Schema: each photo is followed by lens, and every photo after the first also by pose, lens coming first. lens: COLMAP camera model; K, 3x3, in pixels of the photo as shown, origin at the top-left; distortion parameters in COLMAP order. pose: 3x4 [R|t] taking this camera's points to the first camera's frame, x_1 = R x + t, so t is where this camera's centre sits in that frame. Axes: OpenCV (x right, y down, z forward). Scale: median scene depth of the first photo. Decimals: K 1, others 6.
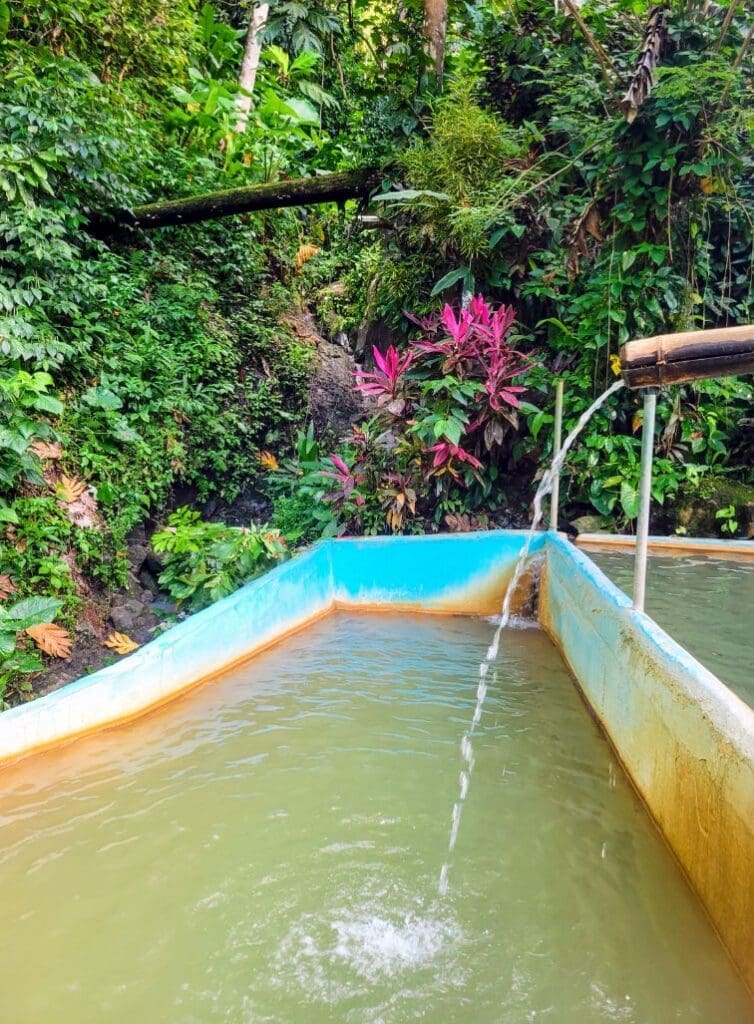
lens RADIAL K [[801.5, 0, 355.1], [0, 801.5, 514.1], [0, 0, 1]] dist [0.065043, -0.041430]
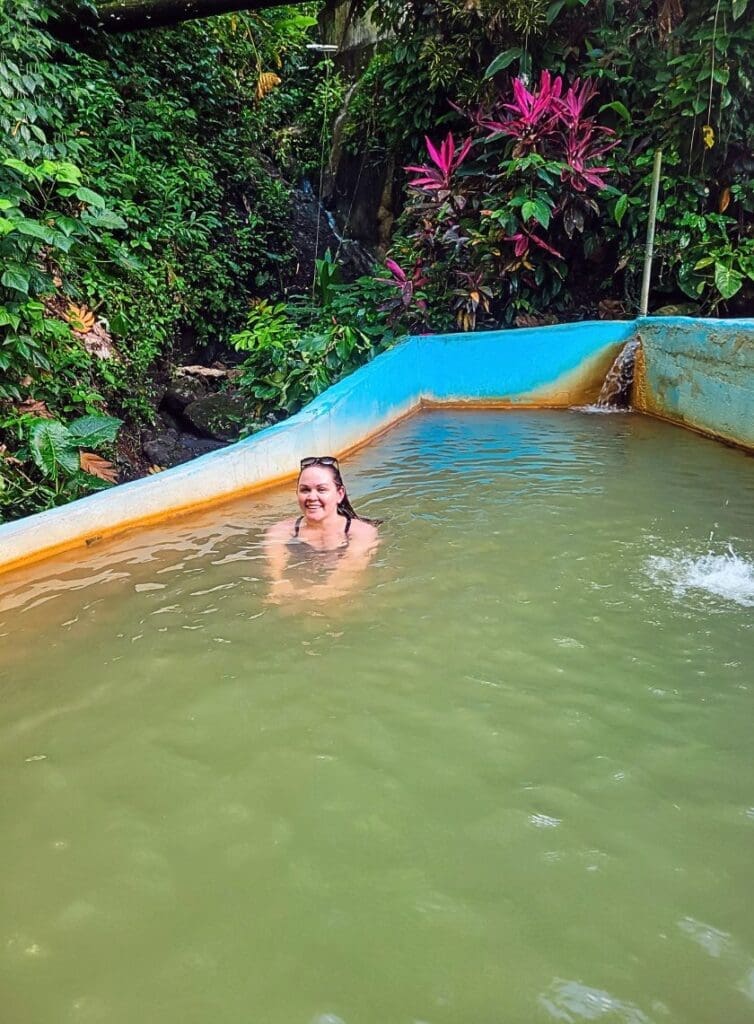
lens RADIAL K [[801.5, 0, 387.1], [0, 801.5, 518.0], [0, 0, 1]] dist [0.065043, -0.041430]
pose [[0.994430, -0.047789, 0.093945, -0.115679], [0.032315, 0.986617, 0.159823, 0.064523], [-0.100325, -0.155897, 0.982665, 0.016237]]
